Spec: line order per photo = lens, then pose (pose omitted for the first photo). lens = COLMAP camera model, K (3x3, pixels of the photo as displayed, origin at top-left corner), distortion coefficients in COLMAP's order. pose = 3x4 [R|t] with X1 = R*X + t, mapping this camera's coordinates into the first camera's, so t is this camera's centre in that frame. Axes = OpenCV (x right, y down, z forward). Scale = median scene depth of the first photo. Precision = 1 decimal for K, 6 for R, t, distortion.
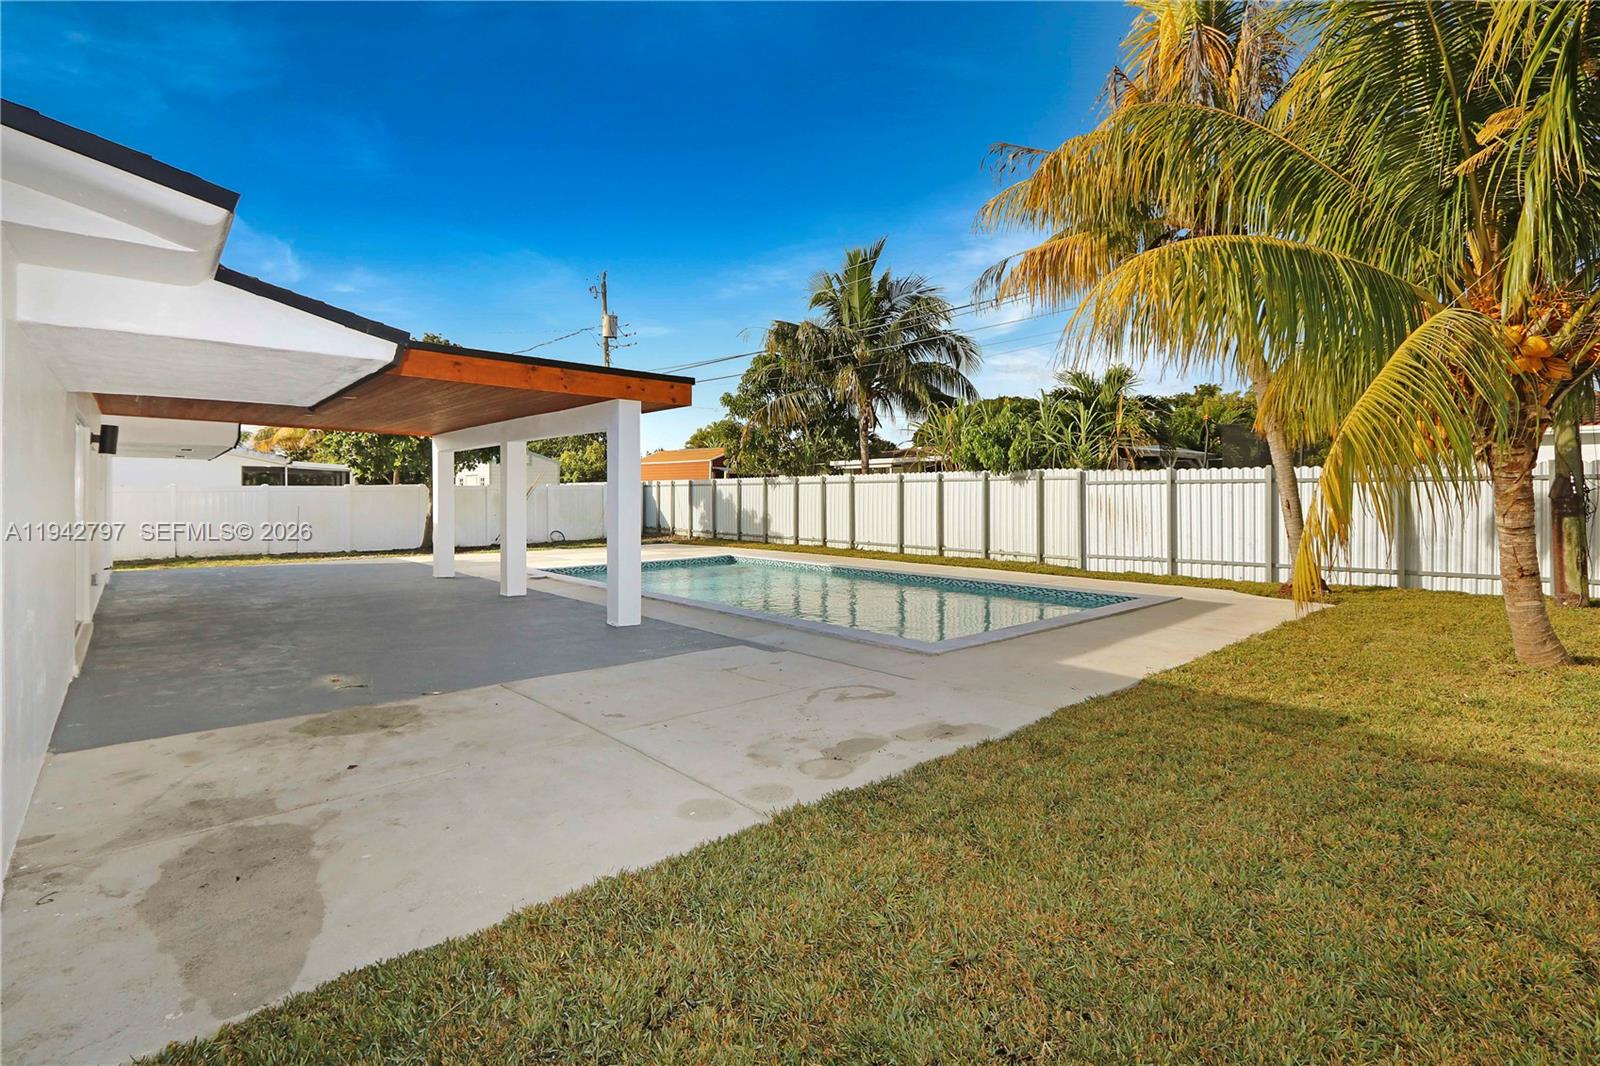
lens RADIAL K [[767.7, 0, 772.6], [0, 767.7, 501.1], [0, 0, 1]] dist [-0.003007, 0.000347]
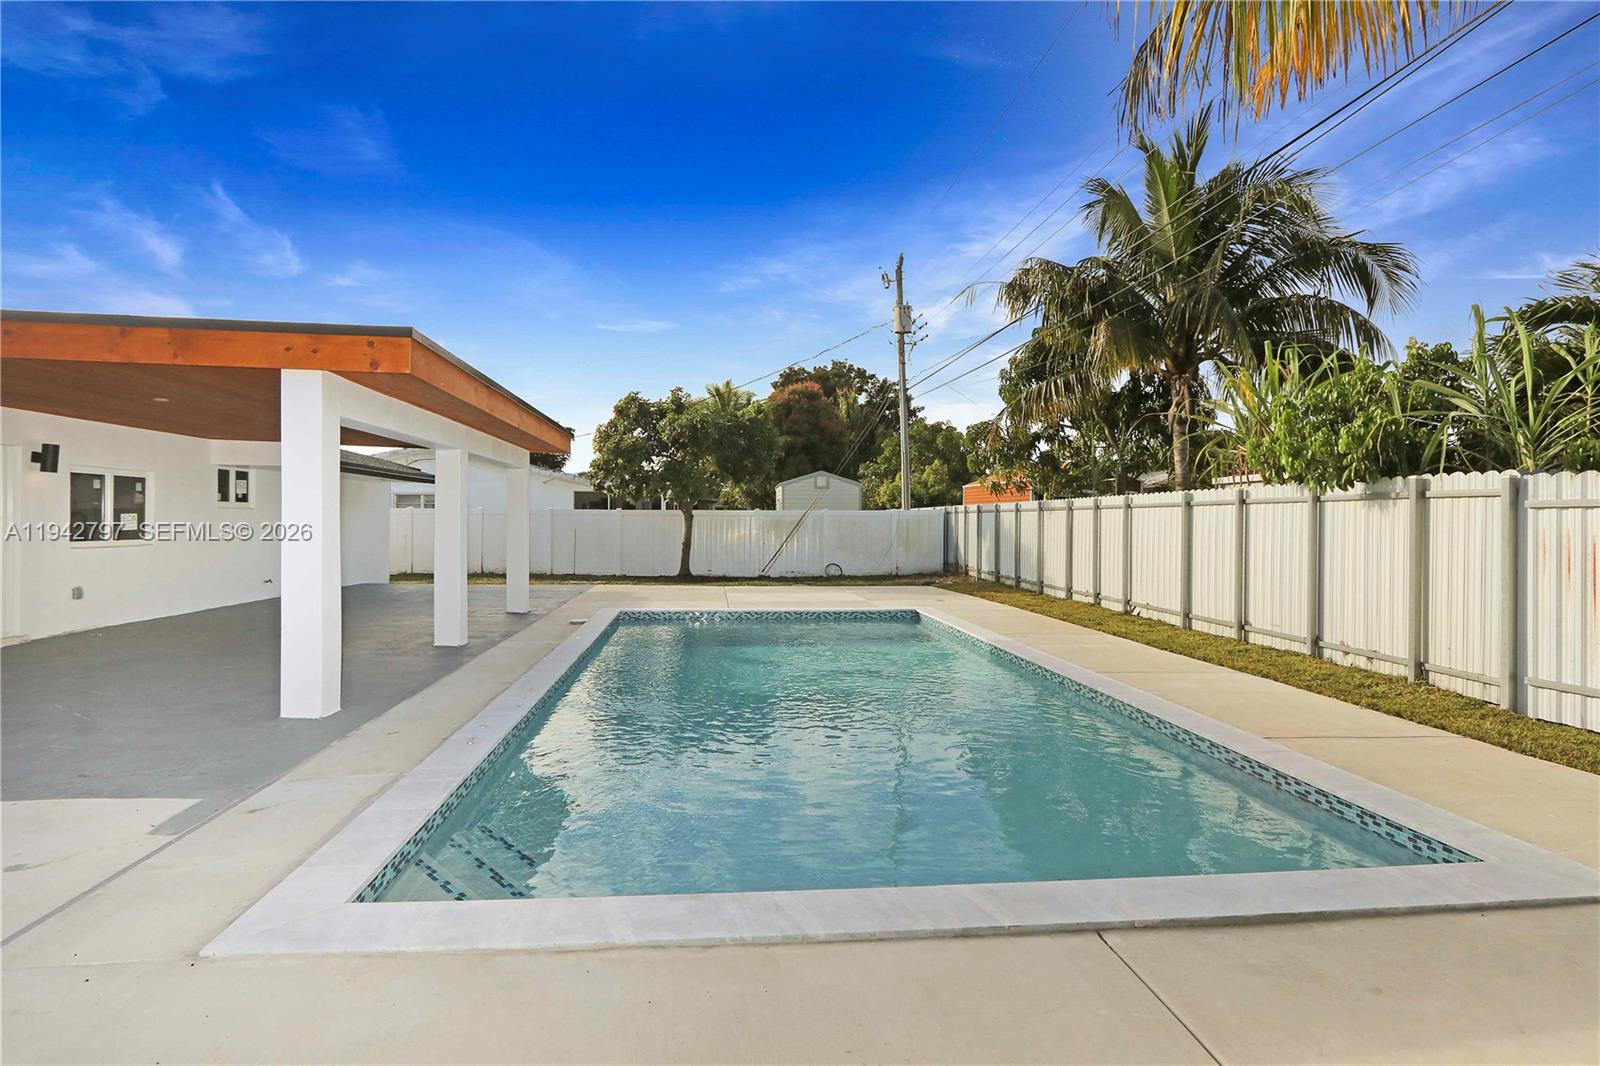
lens RADIAL K [[791.2, 0, 772.8], [0, 791.2, 524.9], [0, 0, 1]] dist [-0.008698, 0.000374]
pose [[0.819759, 0.014650, -0.572521, 0.238417], [-0.018112, 0.999836, -0.000348, -0.004023], [0.572422, 0.010654, 0.819890, 0.314888]]
